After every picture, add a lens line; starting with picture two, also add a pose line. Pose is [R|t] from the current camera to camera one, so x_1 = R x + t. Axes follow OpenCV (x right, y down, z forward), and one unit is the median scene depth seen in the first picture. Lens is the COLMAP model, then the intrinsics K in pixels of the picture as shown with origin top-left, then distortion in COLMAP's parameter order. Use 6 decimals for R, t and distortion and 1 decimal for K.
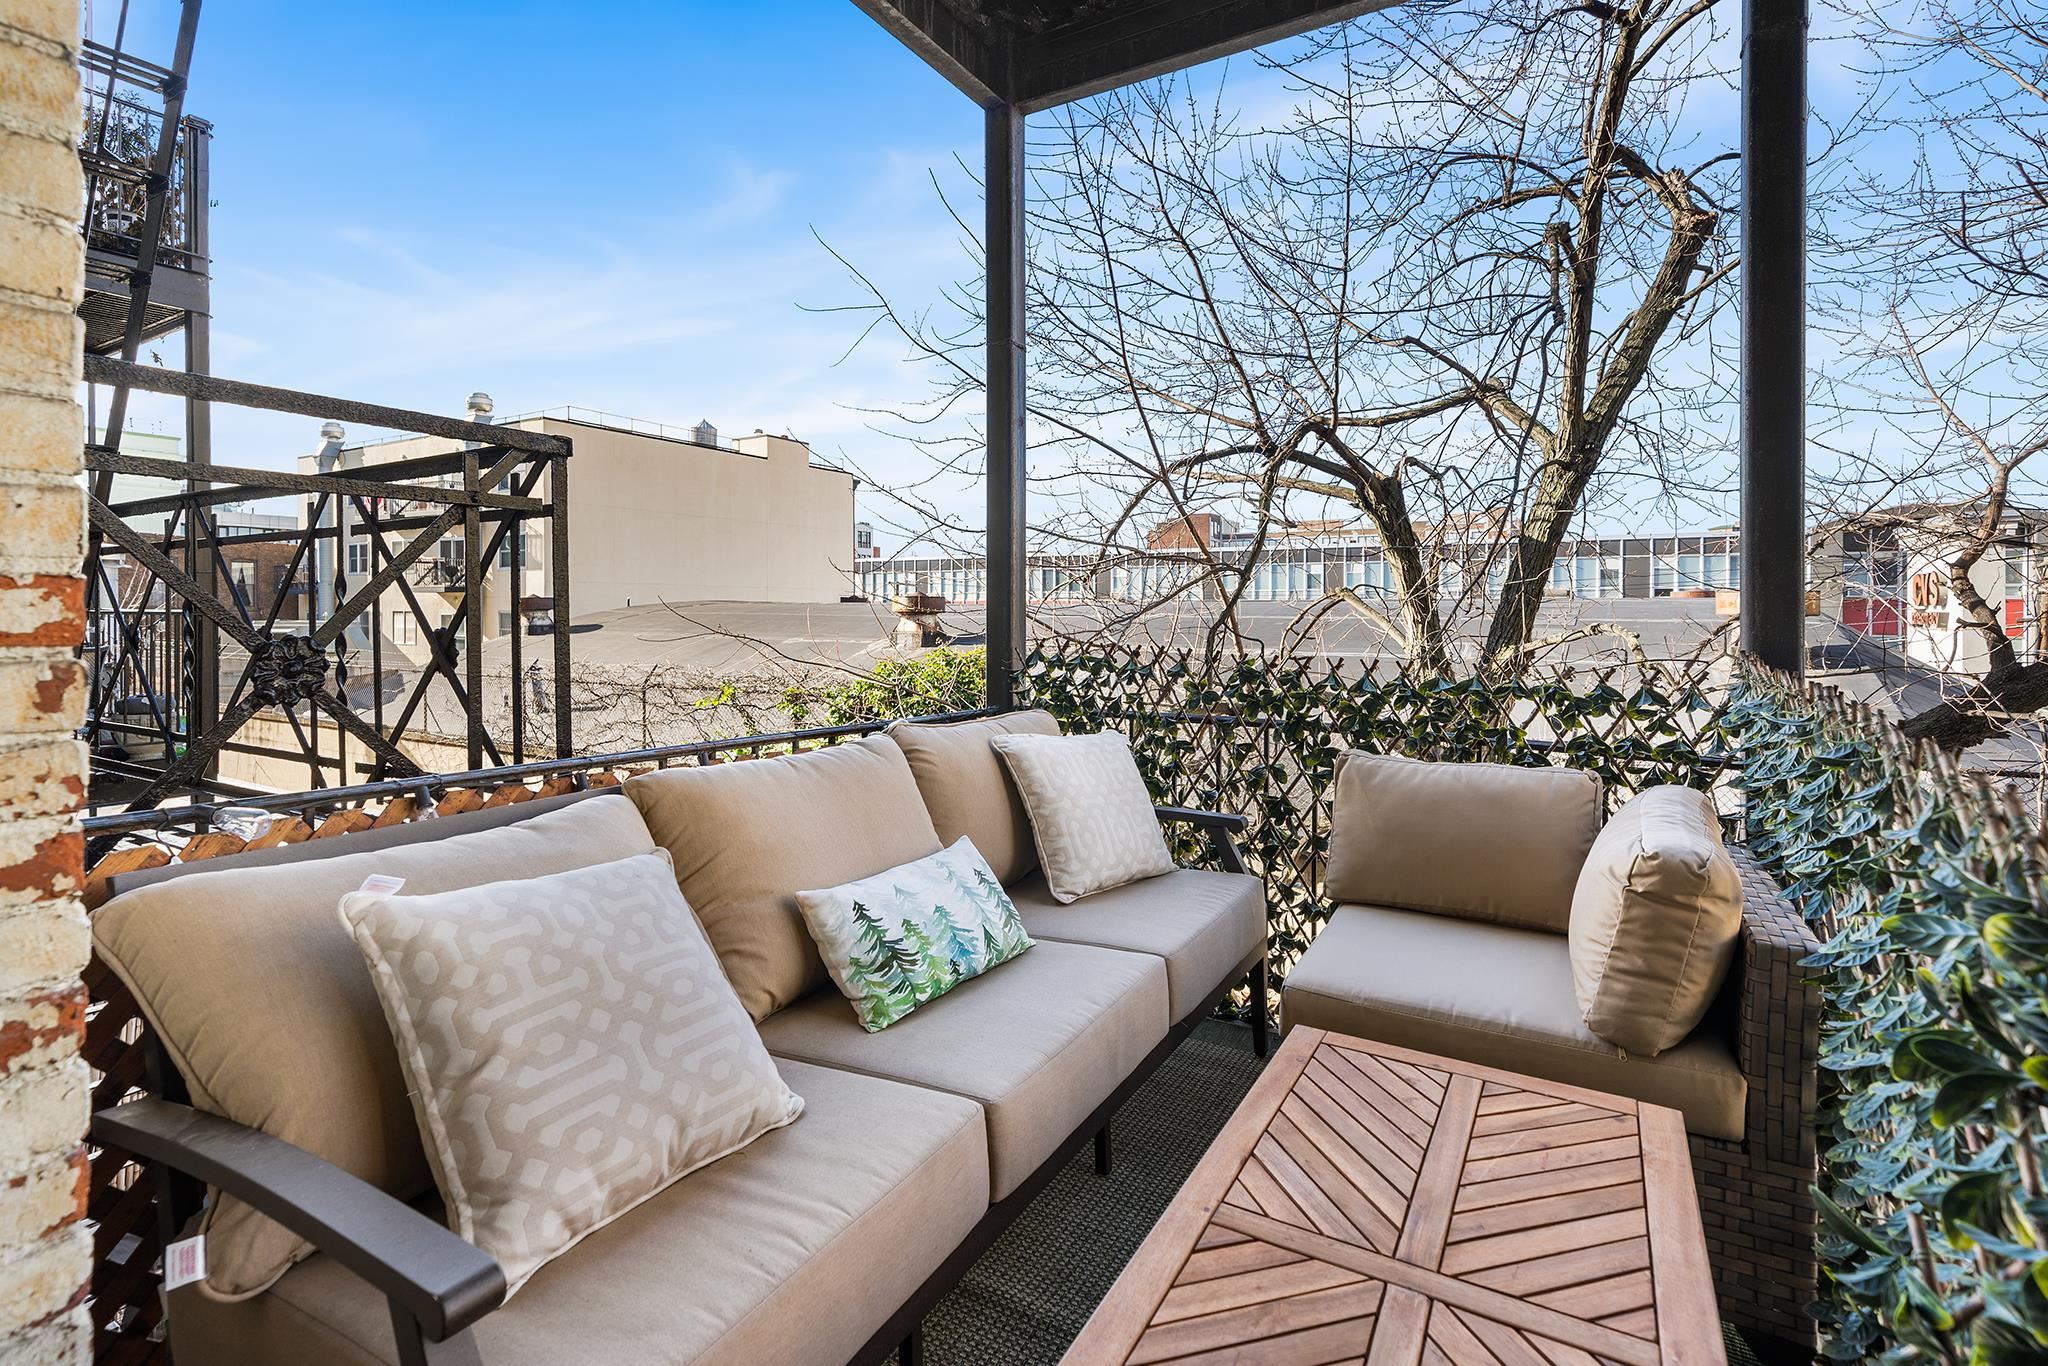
lens RADIAL K [[982.3, 0, 1018.0], [0, 982.3, 596.7], [0, 0, 1]] dist [0.002258, 0.001074]
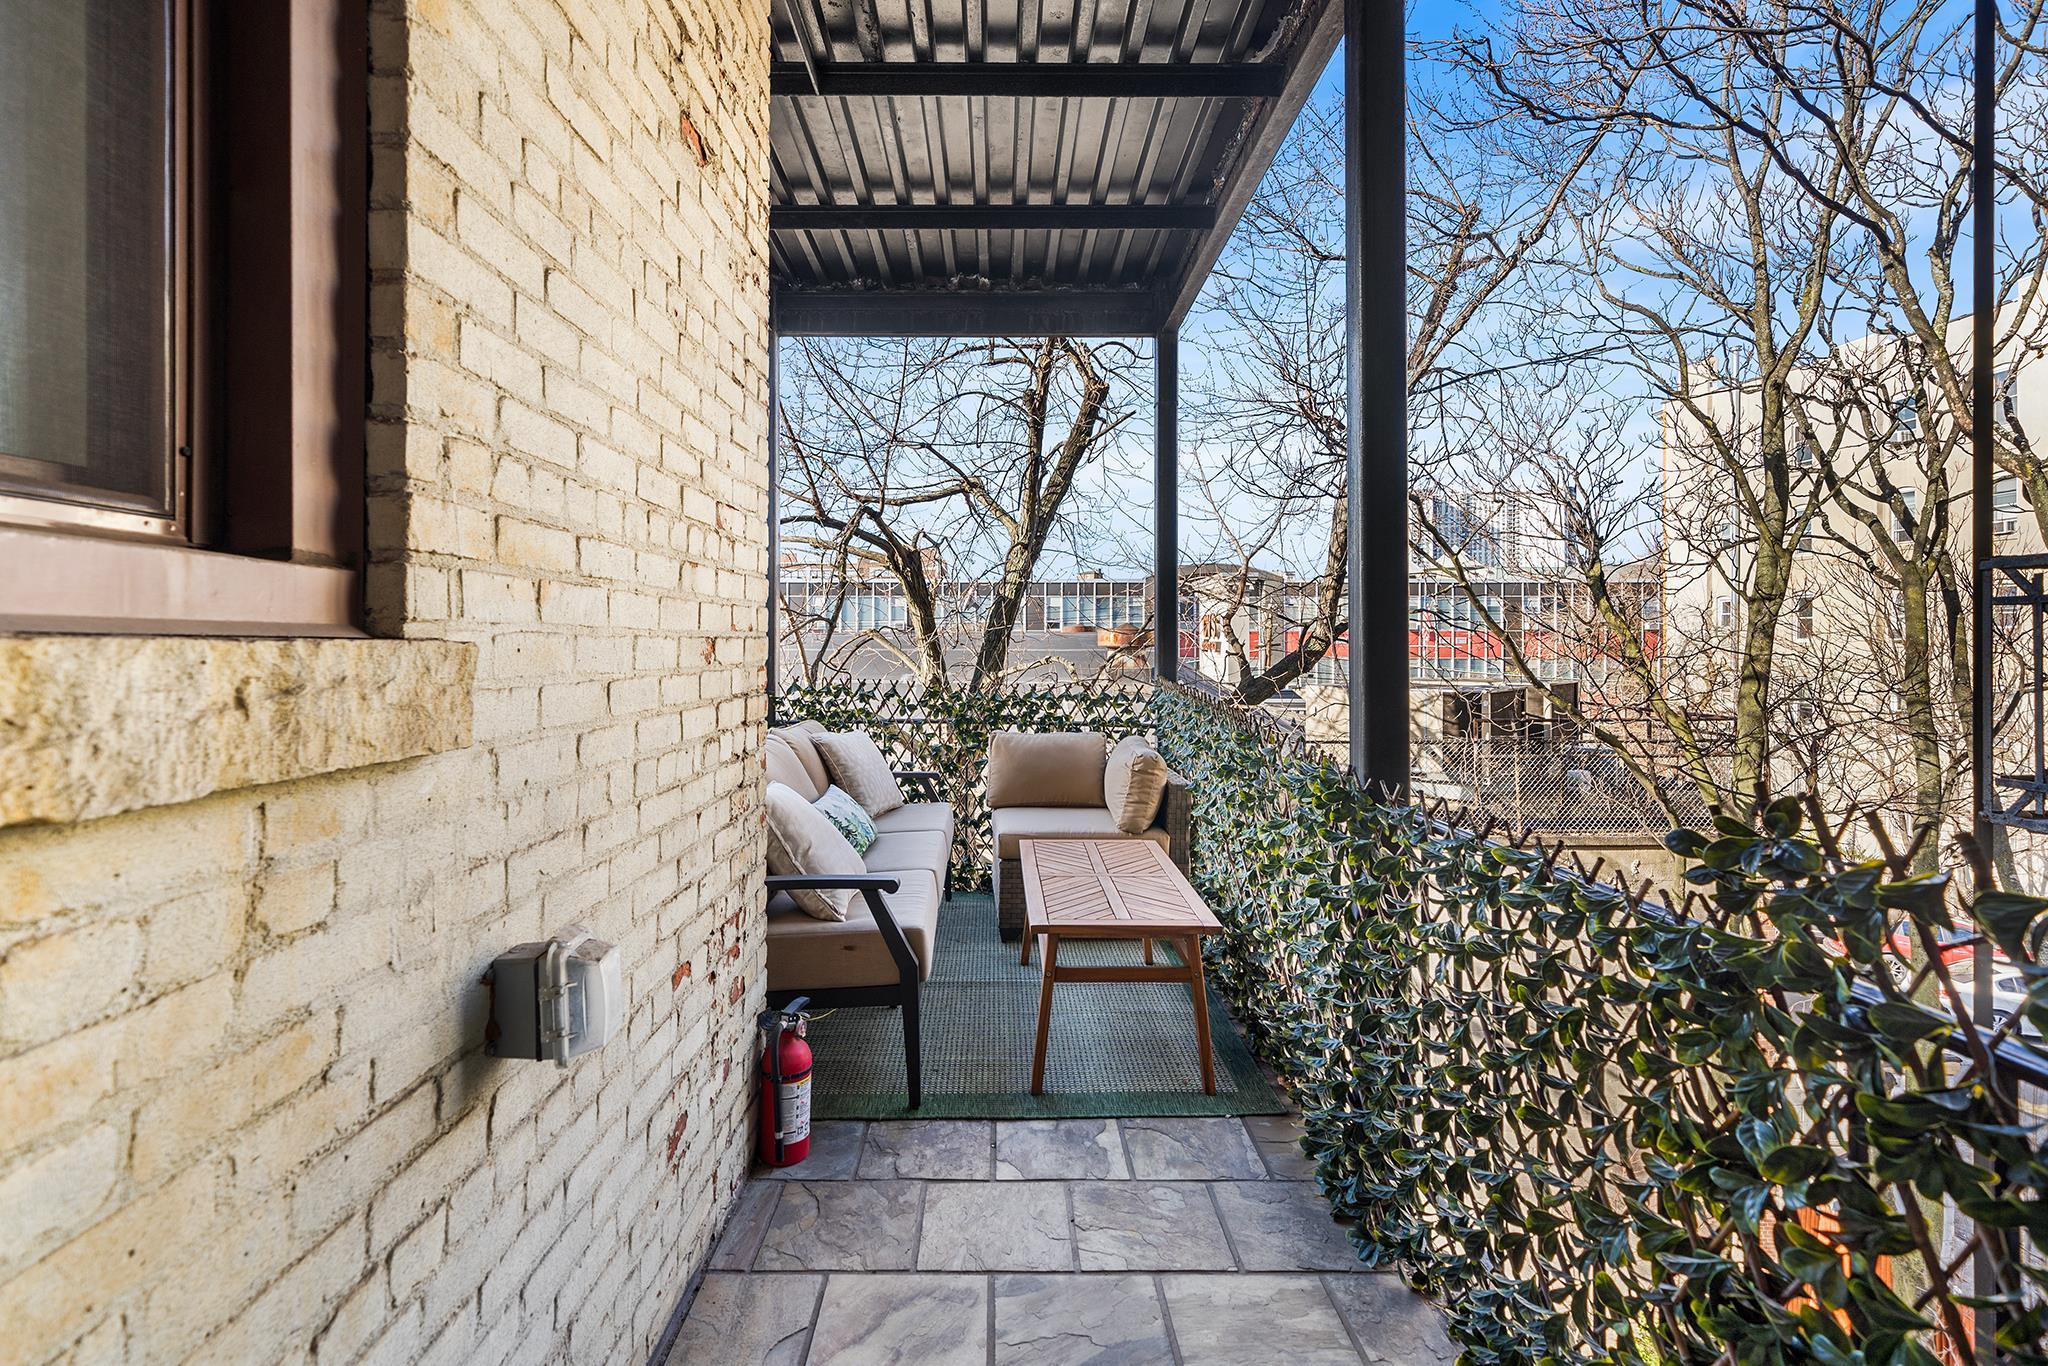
lens RADIAL K [[982.3, 0, 1018.0], [0, 982.3, 596.7], [0, 0, 1]] dist [0.002258, 0.001074]
pose [[0.850600, 0.019331, 0.525458, -0.238167], [-0.004026, 0.999534, -0.030253, -0.018213], [-0.525798, 0.023618, 0.850281, -0.248418]]
